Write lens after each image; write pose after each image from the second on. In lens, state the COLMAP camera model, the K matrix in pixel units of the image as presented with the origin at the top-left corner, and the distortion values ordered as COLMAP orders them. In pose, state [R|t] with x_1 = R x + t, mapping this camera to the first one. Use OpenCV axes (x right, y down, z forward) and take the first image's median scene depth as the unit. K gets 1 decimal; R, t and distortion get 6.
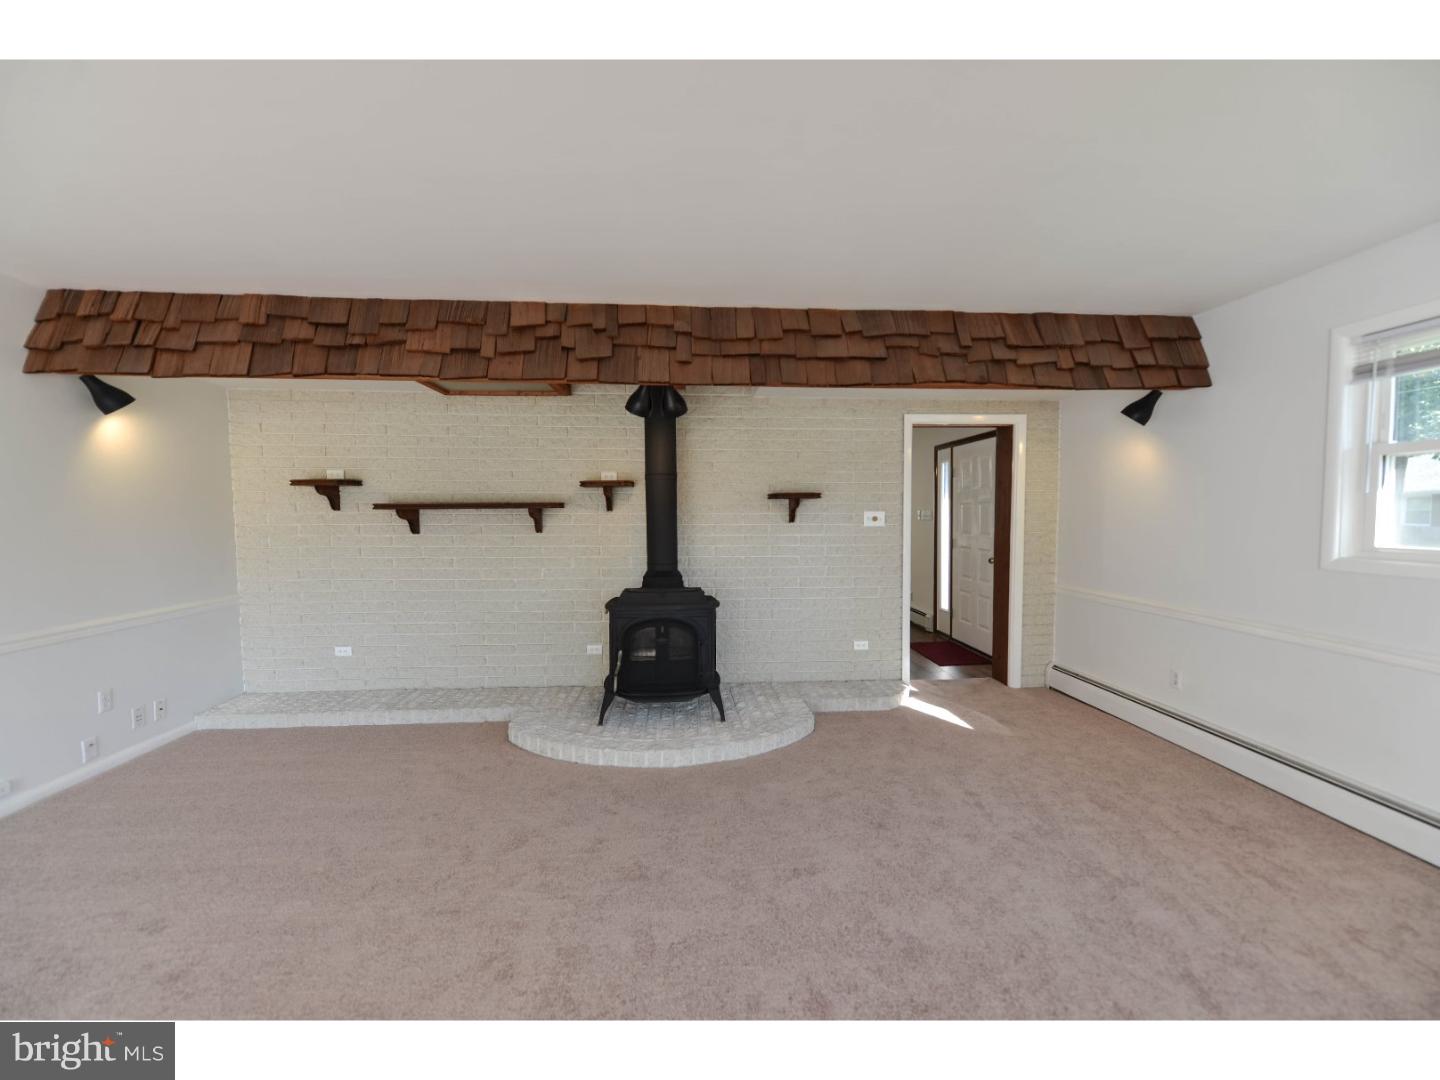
lens RADIAL K [[572.1, 0, 723.3], [0, 572.1, 534.9], [0, 0, 1]] dist [0.001193, -0.000348]
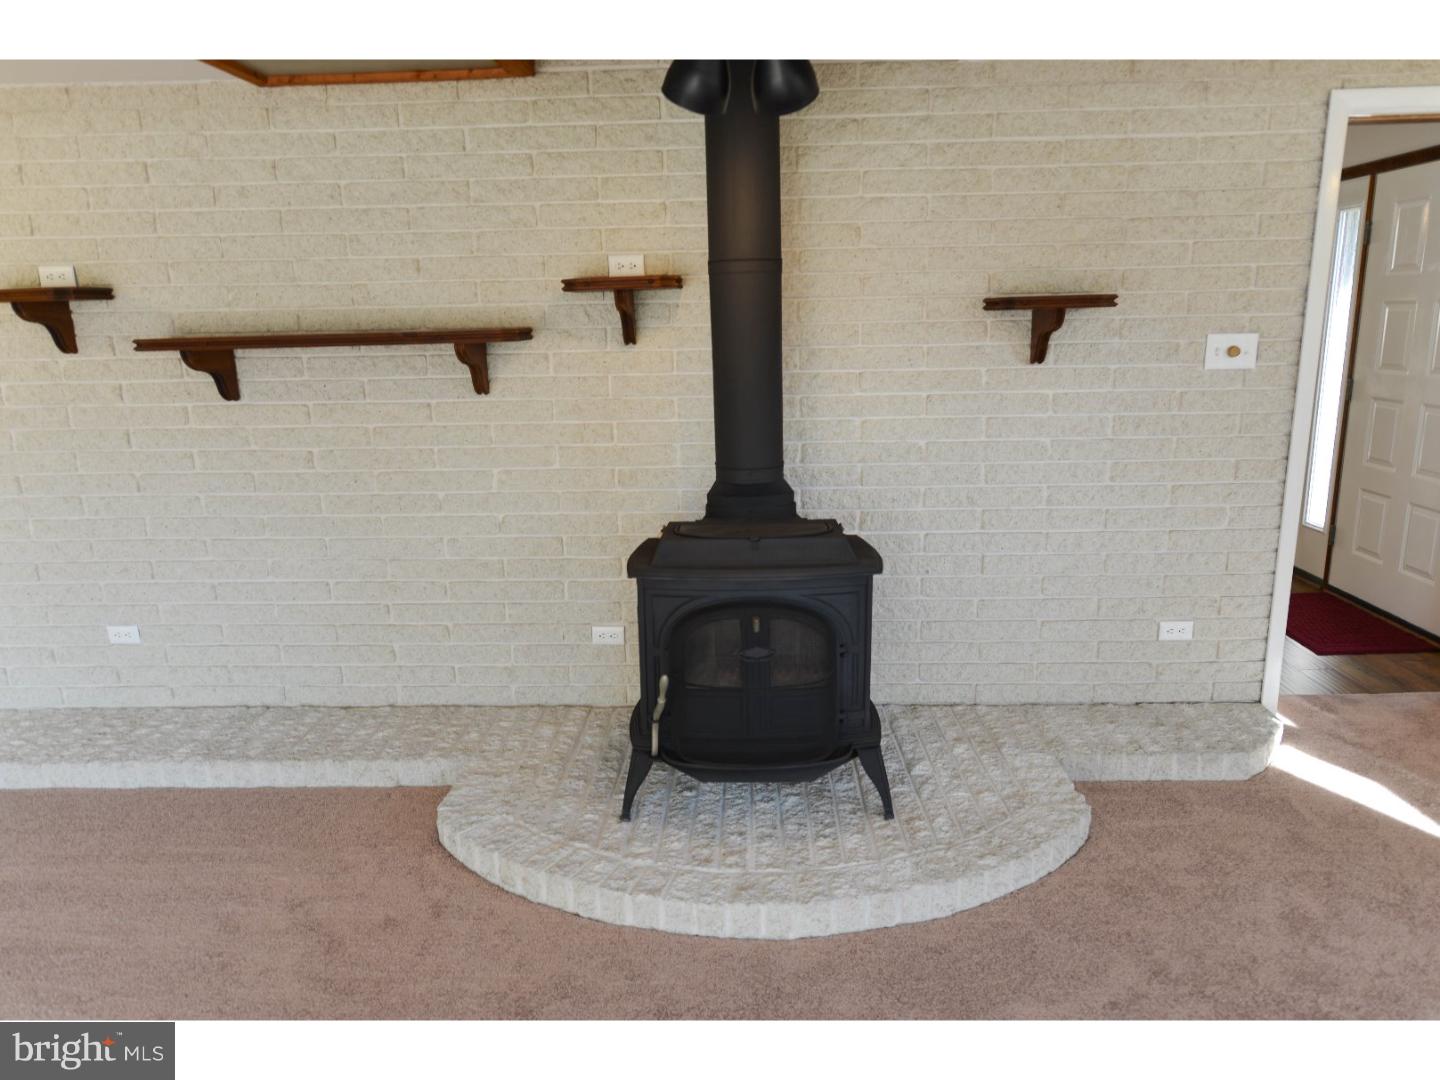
lens RADIAL K [[994.0, 0, 719.6], [0, 994.0, 544.3], [0, 0, 1]] dist [0.000339, 0.000835]
pose [[0.994124, 0.006392, -0.108060, -0.042979], [0.013850, 0.982540, 0.185538, -0.032326], [0.107359, -0.185944, 0.976677, 0.212732]]
